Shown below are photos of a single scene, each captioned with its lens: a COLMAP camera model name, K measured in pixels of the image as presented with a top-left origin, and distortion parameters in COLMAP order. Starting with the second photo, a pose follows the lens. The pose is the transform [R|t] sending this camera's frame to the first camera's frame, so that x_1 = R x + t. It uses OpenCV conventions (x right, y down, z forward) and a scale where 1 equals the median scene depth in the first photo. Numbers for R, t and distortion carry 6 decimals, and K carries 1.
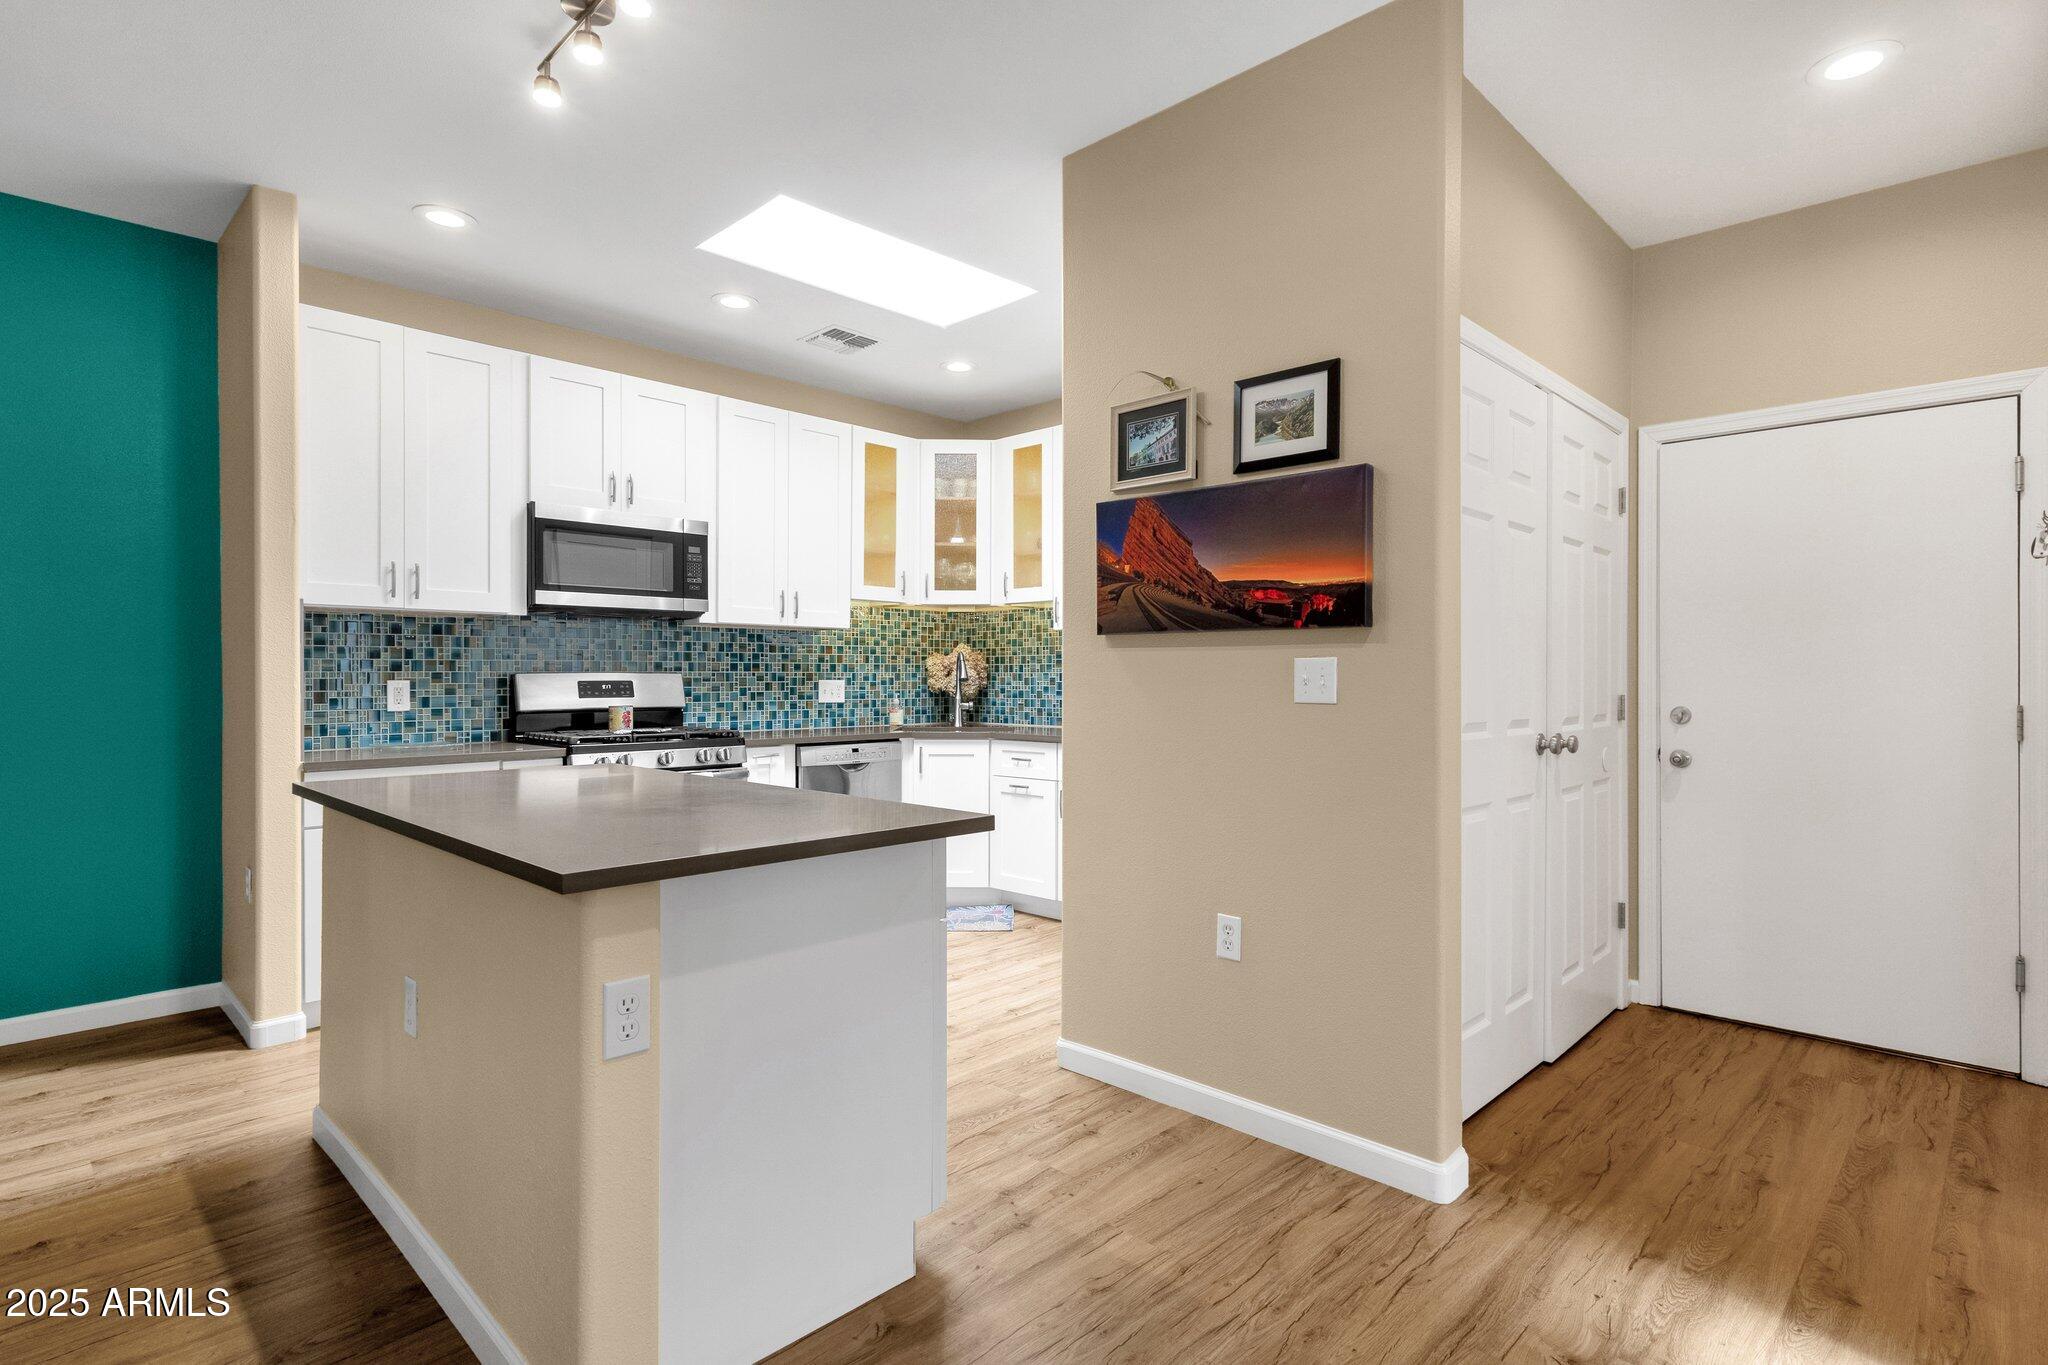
lens RADIAL K [[1005.1, 0, 993.9], [0, 1005.1, 664.7], [0, 0, 1]] dist [0.010322, -0.004443]
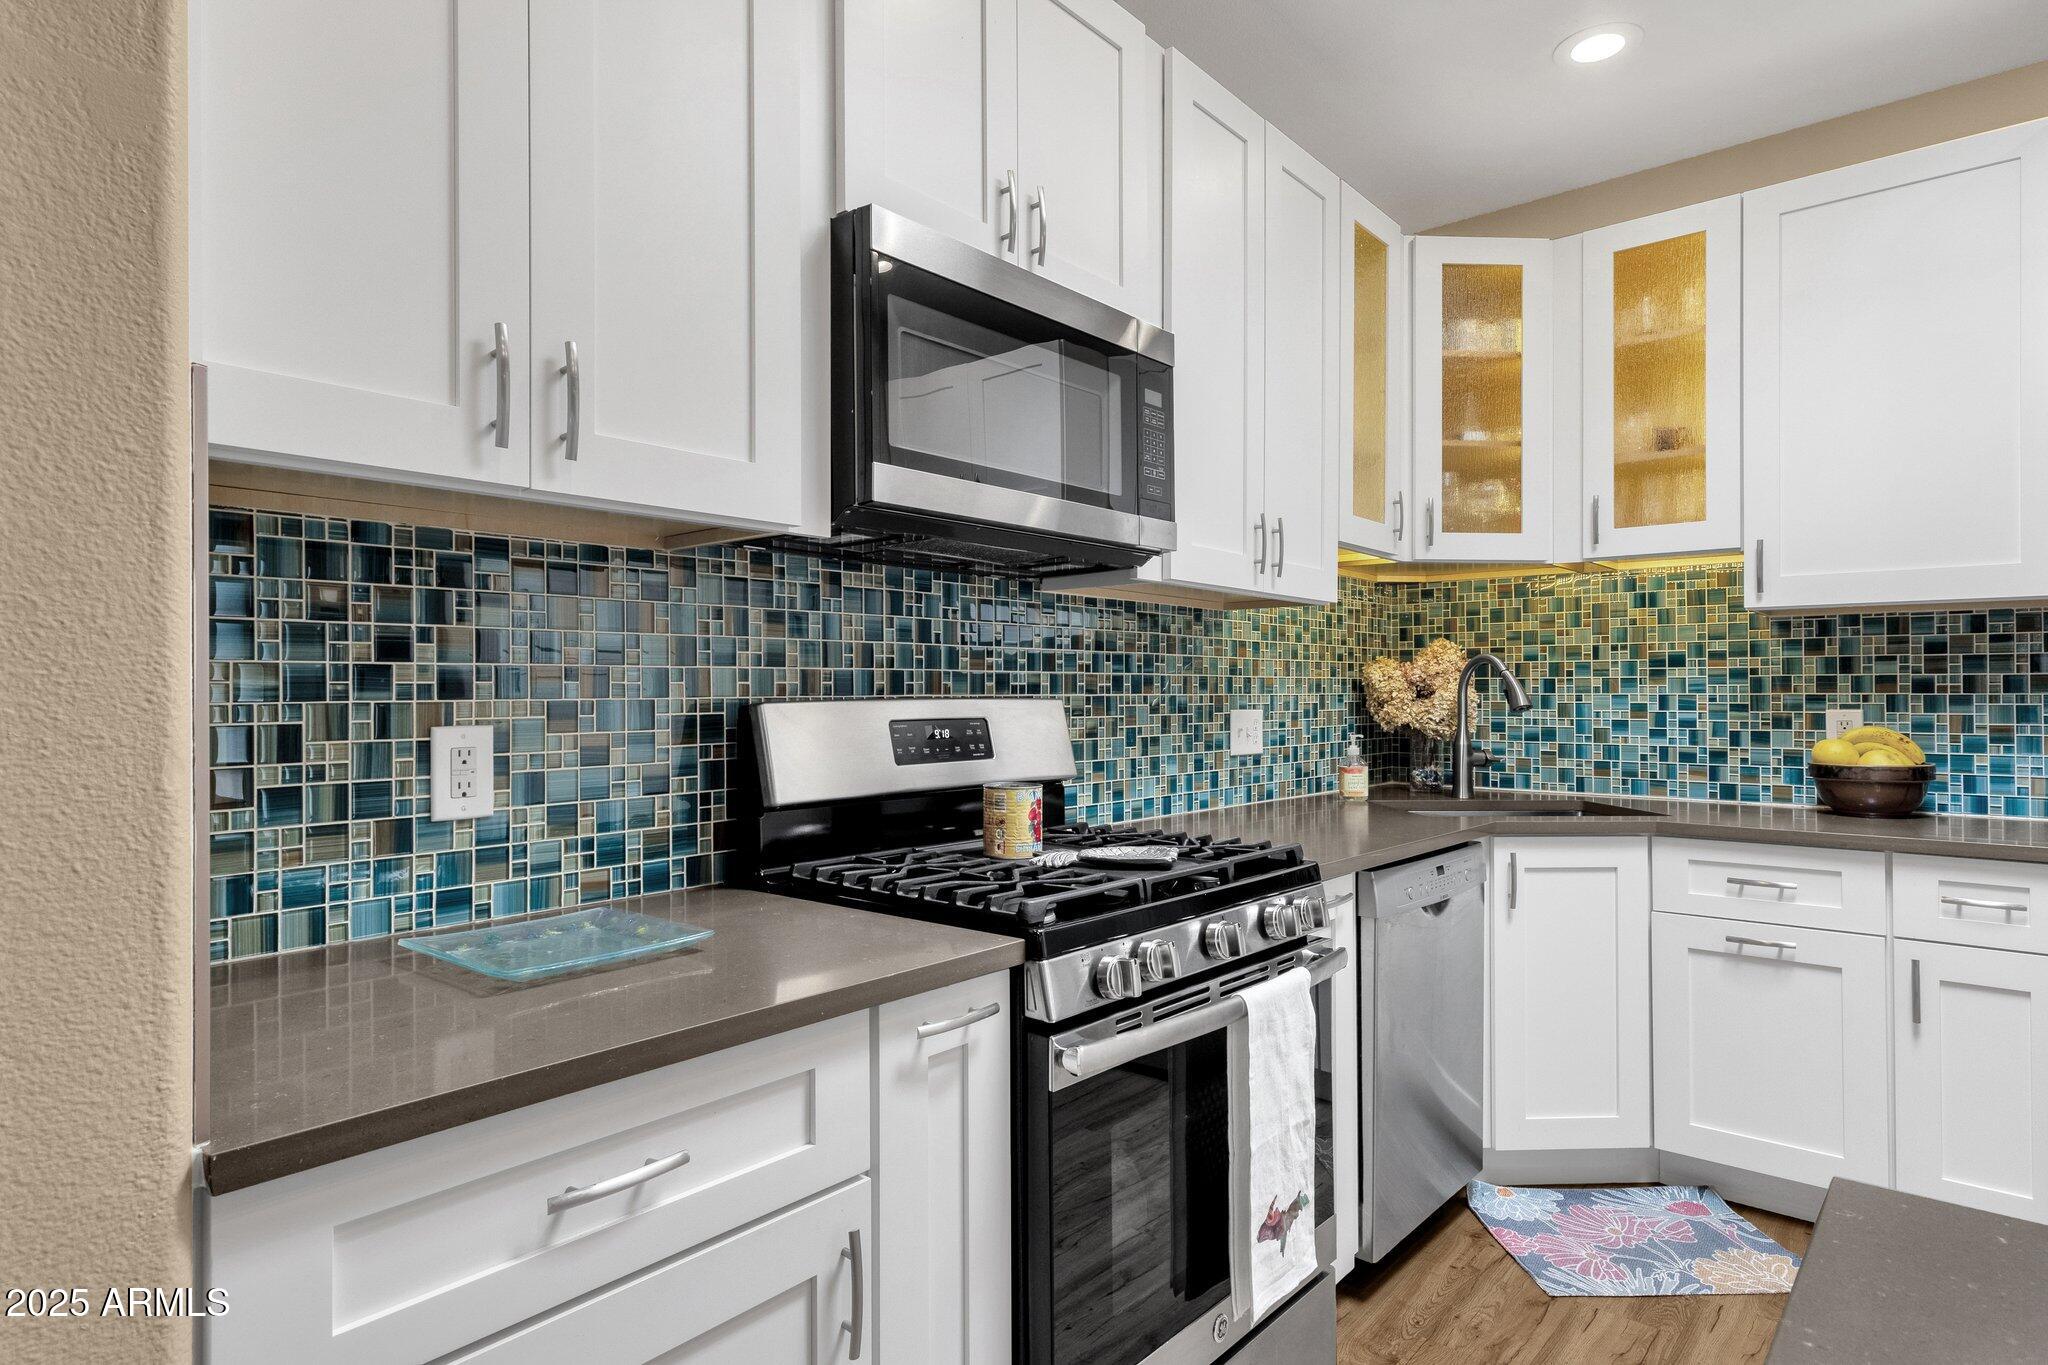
lens RADIAL K [[1134.1, 0, 1017.8], [0, 1134.1, 682.2], [0, 0, 1]] dist [0.013679, 0.001628]
pose [[0.997749, 0.000759, 0.067055, -0.394192], [-0.001071, 0.999989, 0.004612, -0.001035], [-0.067051, -0.004673, 0.997739, 0.557571]]
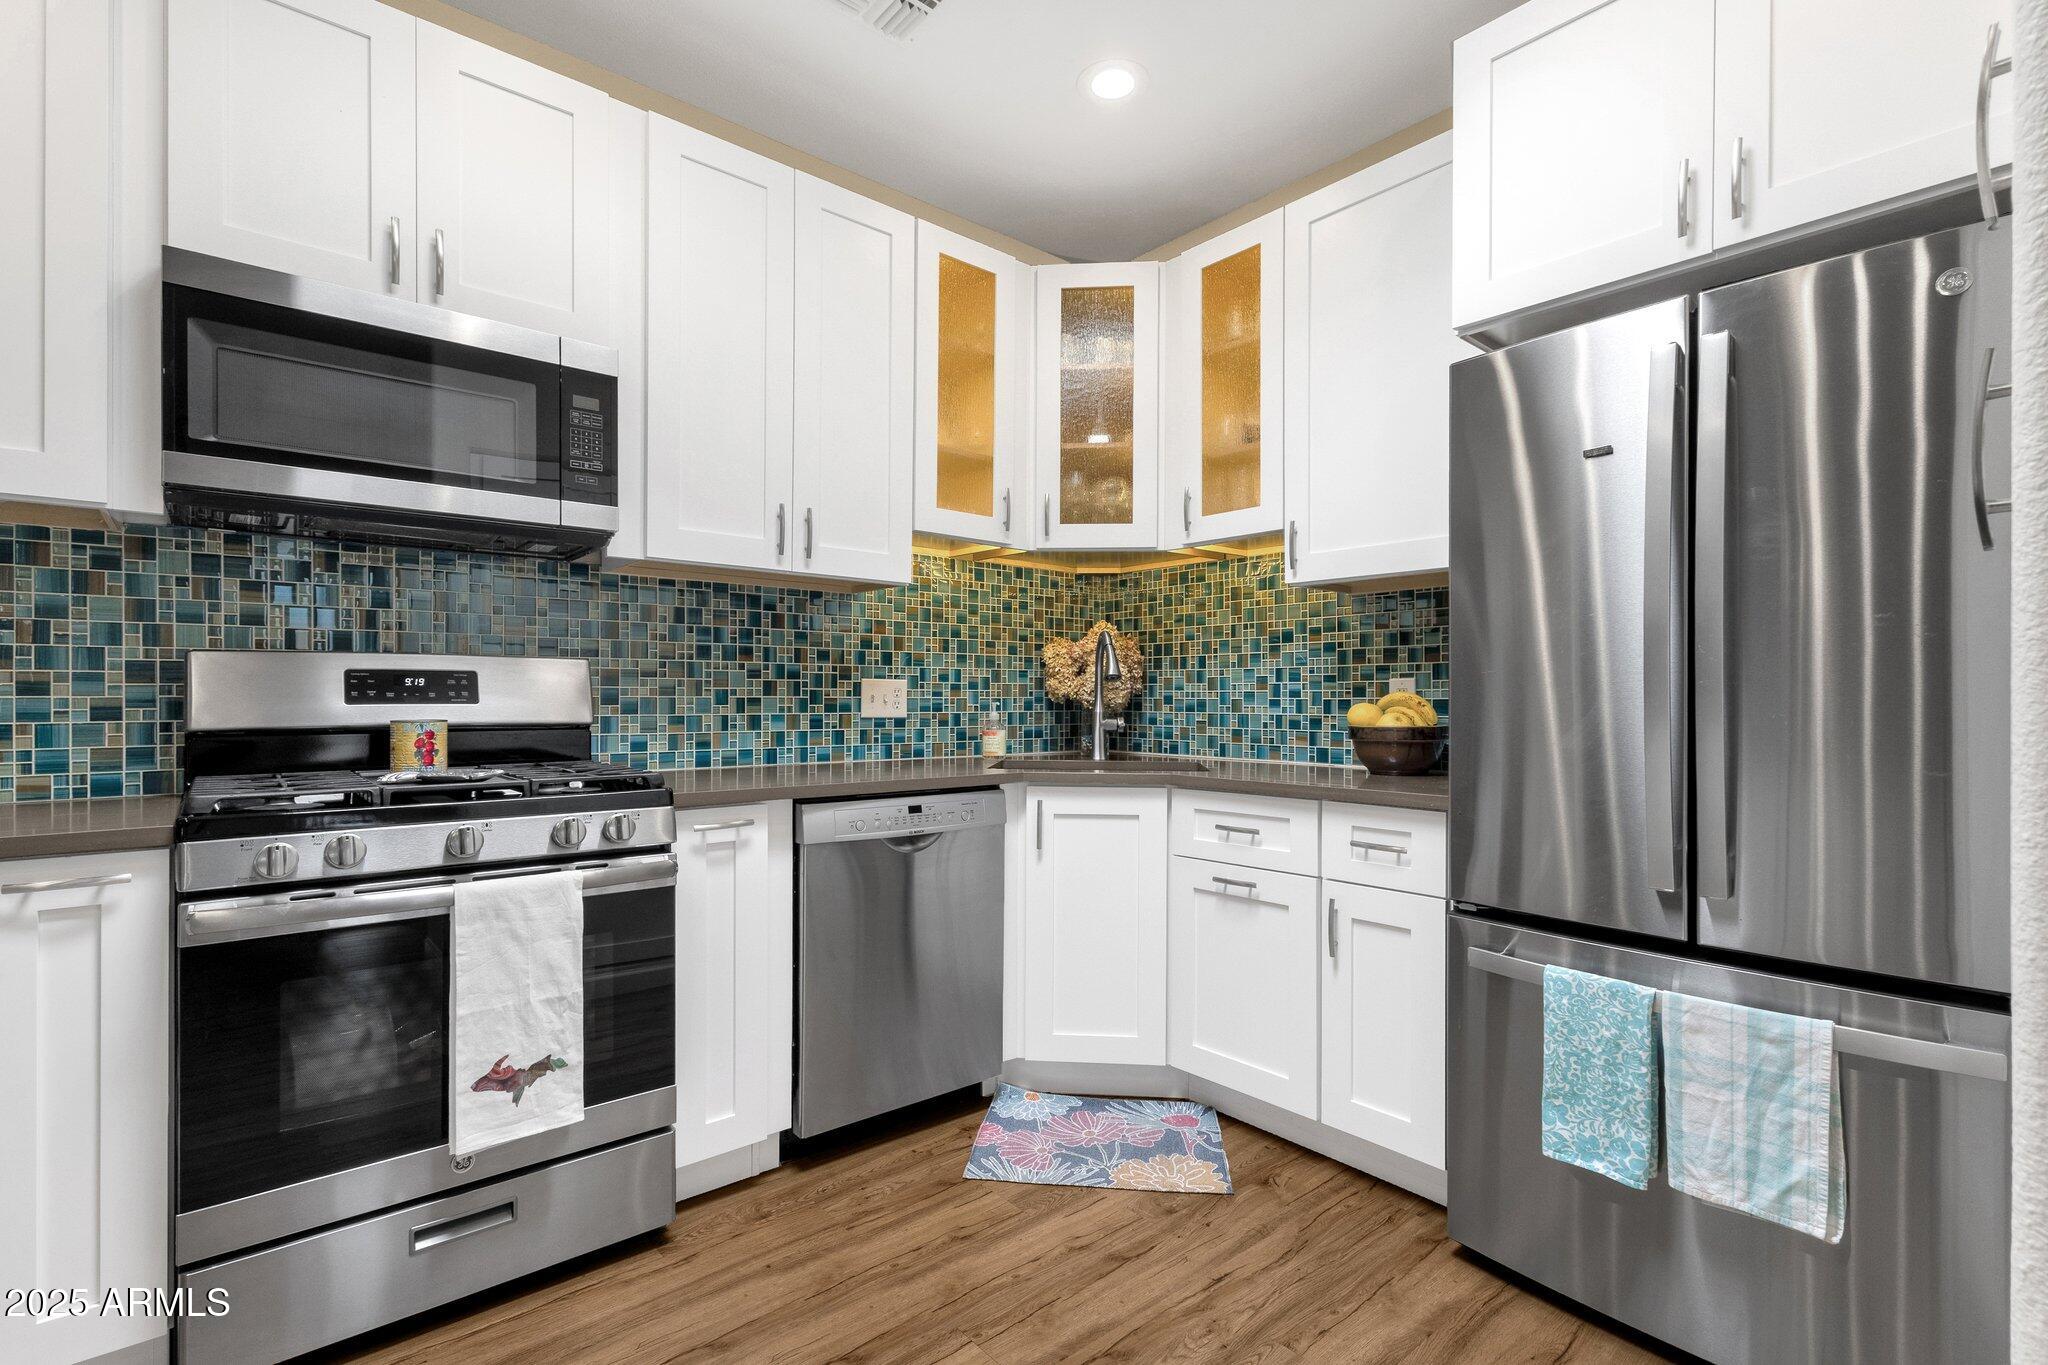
lens RADIAL K [[959.9, 0, 1003.0], [0, 959.9, 692.8], [0, 0, 1]] dist [0.011198, -0.001135]
pose [[0.996495, 0.003272, -0.083583, -0.057343], [-0.002534, 0.999957, 0.008937, 0.022775], [0.083608, -0.008694, 0.996461, 0.563168]]
